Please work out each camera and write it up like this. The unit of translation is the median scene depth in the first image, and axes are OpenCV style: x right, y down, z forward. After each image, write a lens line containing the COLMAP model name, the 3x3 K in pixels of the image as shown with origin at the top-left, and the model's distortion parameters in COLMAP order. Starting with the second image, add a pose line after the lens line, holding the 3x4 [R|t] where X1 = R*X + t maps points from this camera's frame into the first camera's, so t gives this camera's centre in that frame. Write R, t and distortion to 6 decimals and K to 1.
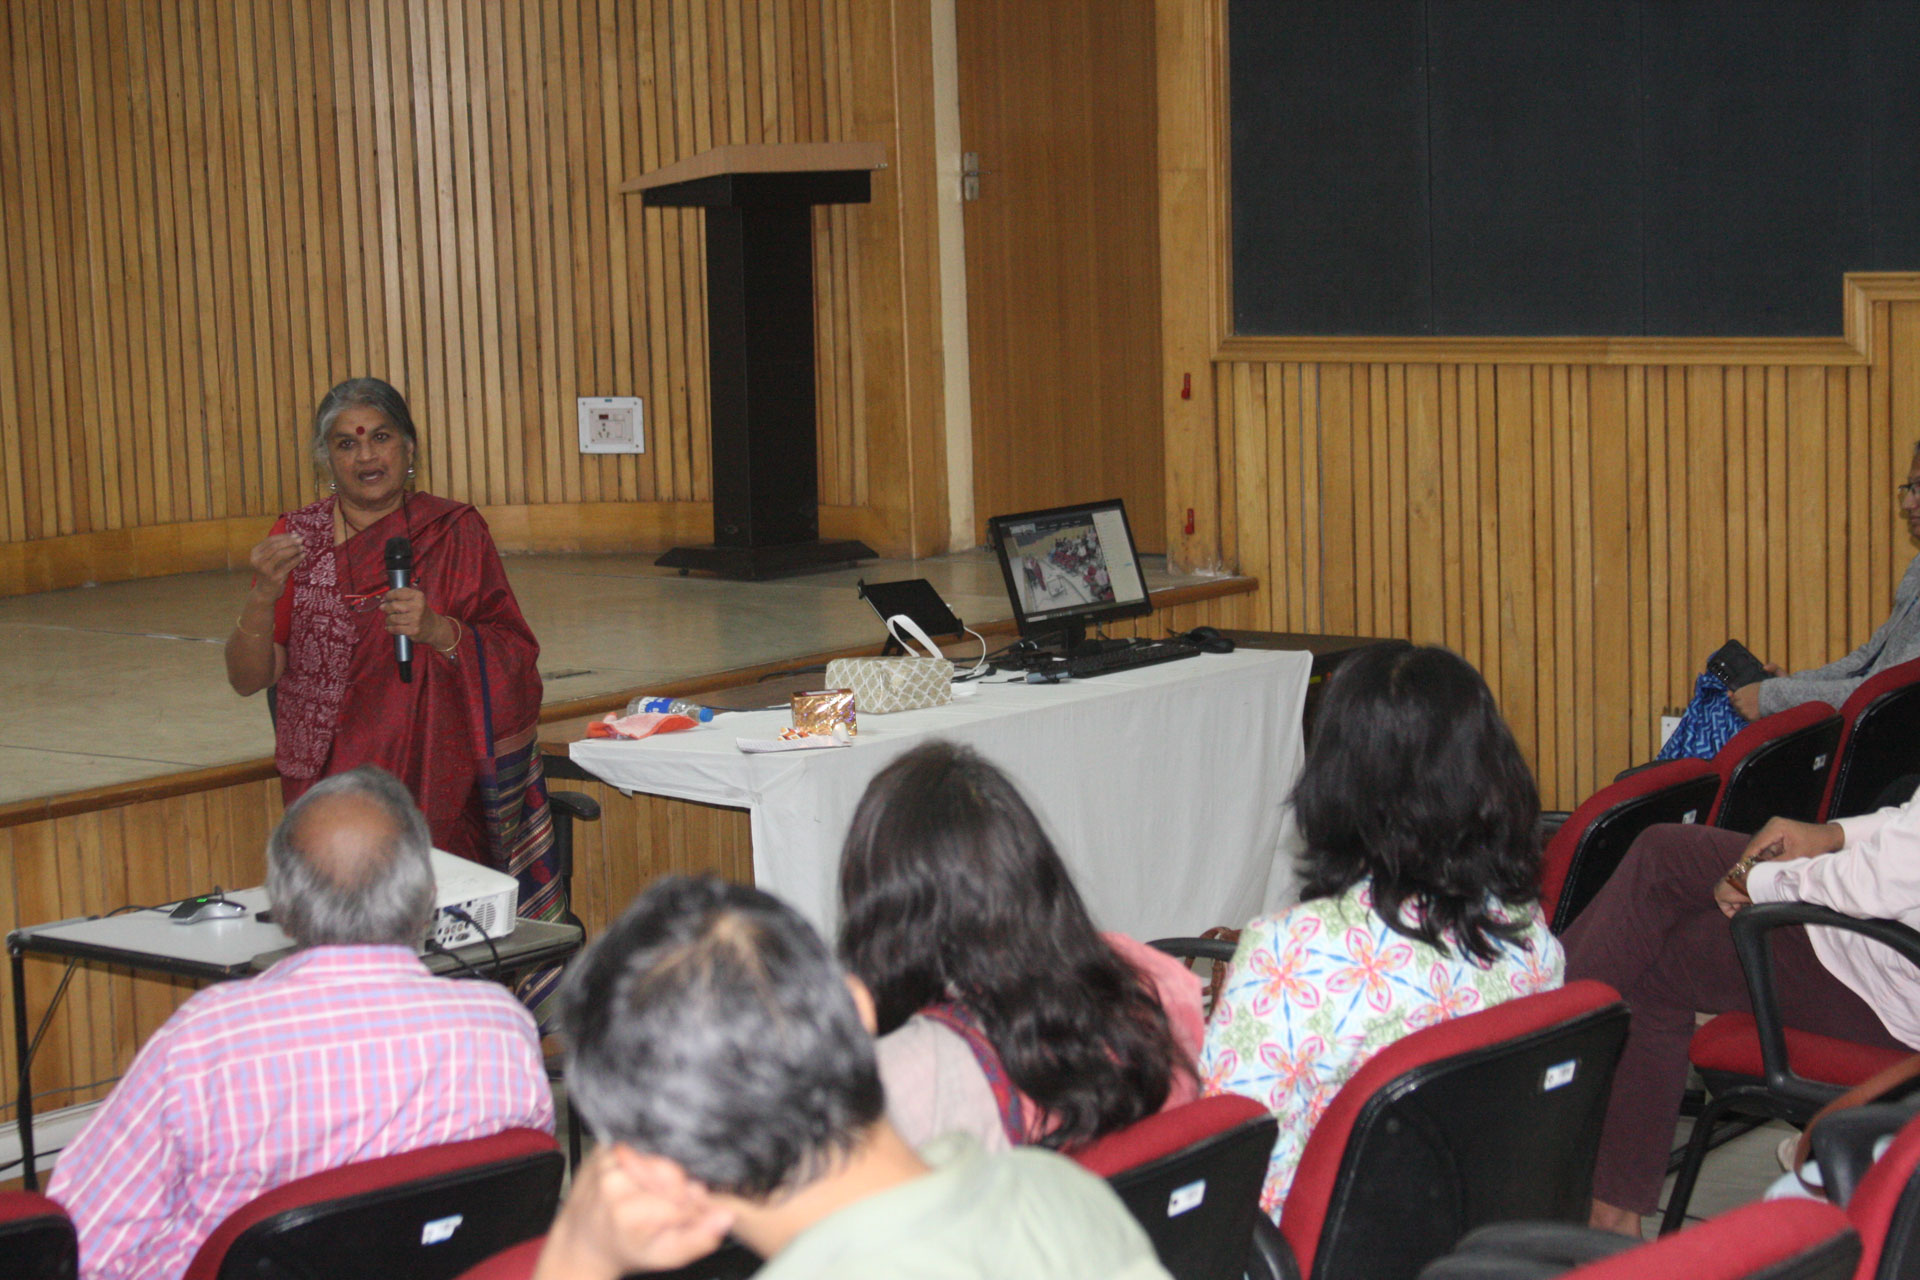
lens RADIAL K [[4501.5, 0, 966.0], [0, 4501.5, 643.0], [0, 0, 1]] dist [0.173205, 0.000000]
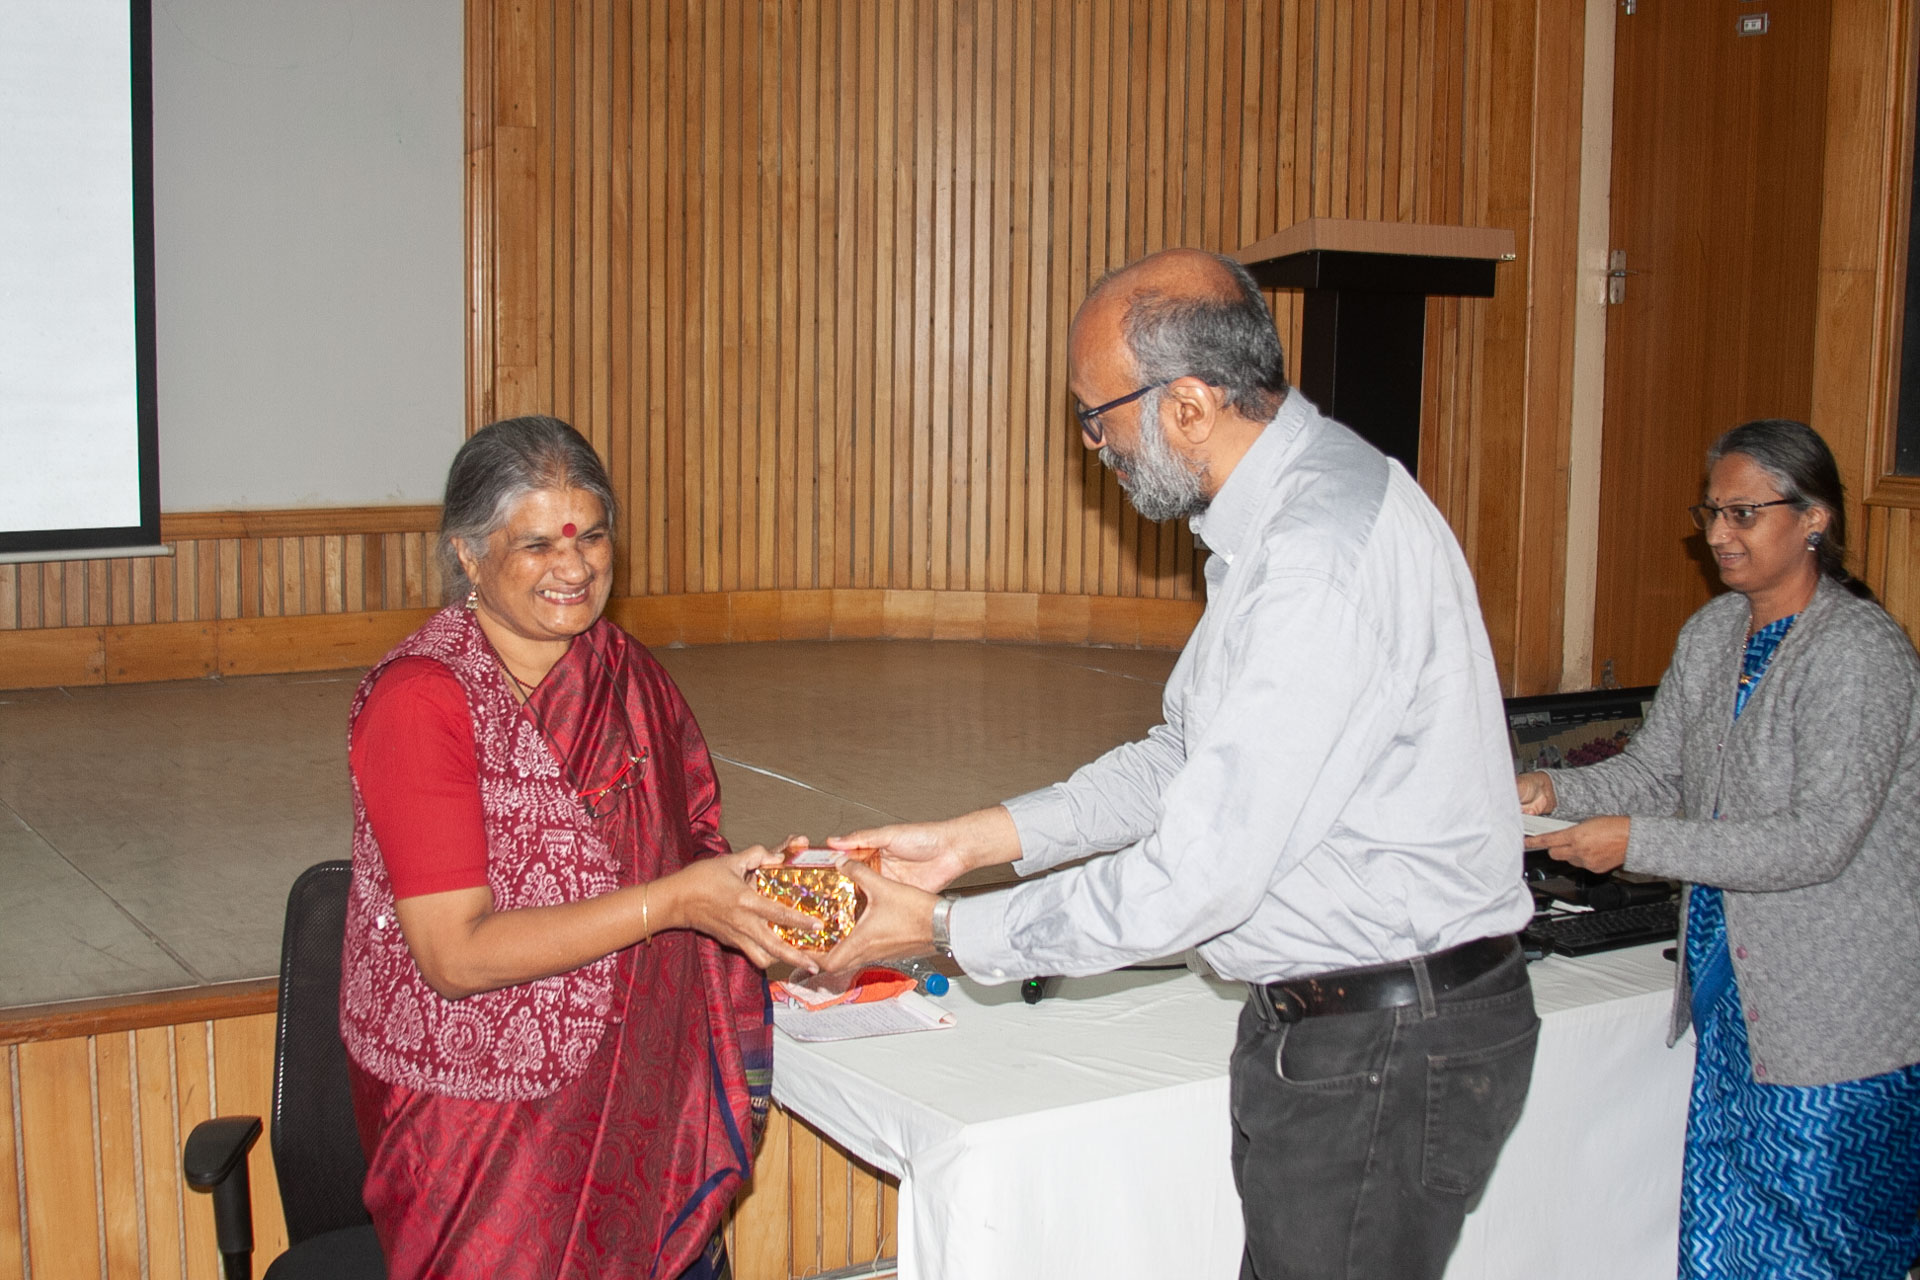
lens RADIAL K [[2573.1, 0, 945.2], [0, 2573.1, 644.3], [0, 0, 1]] dist [-0.130015, 0.000000]
pose [[0.941607, 0.089327, -0.324649, 0.045565], [-0.085909, 0.995992, 0.024878, -0.032090], [0.325570, 0.004465, 0.945507, 0.480988]]
